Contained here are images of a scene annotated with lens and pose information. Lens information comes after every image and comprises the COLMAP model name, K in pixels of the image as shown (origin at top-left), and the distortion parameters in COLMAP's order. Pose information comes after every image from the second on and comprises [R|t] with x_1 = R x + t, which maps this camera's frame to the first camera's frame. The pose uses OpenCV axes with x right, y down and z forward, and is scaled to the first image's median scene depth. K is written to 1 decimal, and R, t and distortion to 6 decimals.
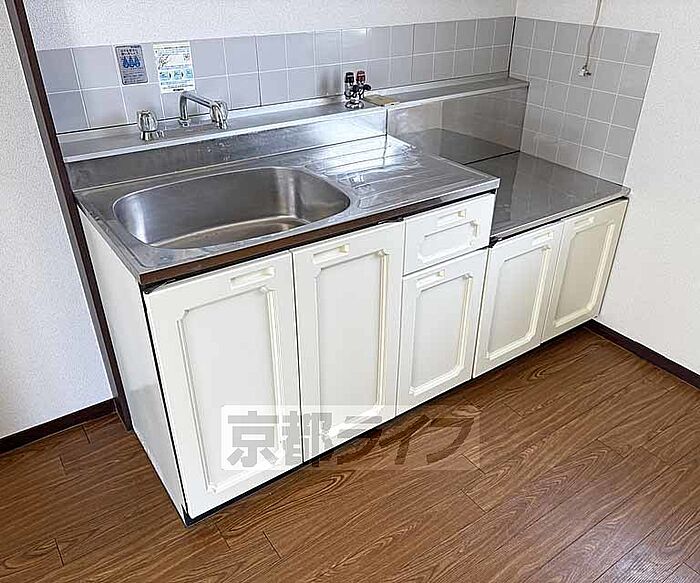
lens RADIAL K [[575.5, 0, 350.0], [0, 575.5, 291.5], [0, 0, 1]] dist [0.012388, 0.007220]
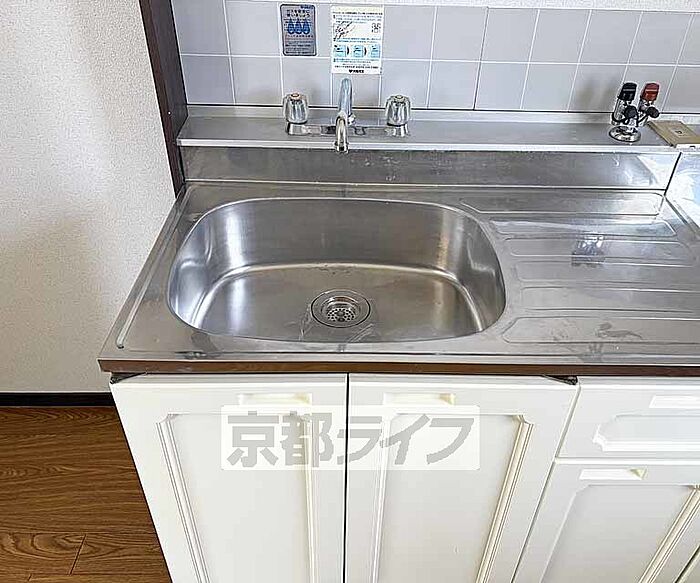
lens RADIAL K [[575.5, 0, 350.0], [0, 575.5, 291.5], [0, 0, 1]] dist [0.012388, 0.007220]
pose [[0.826681, 0.343295, -0.445810, 0.115524], [-0.299735, 0.939216, 0.167431, -0.211153], [0.476190, -0.004787, 0.879329, 0.361834]]
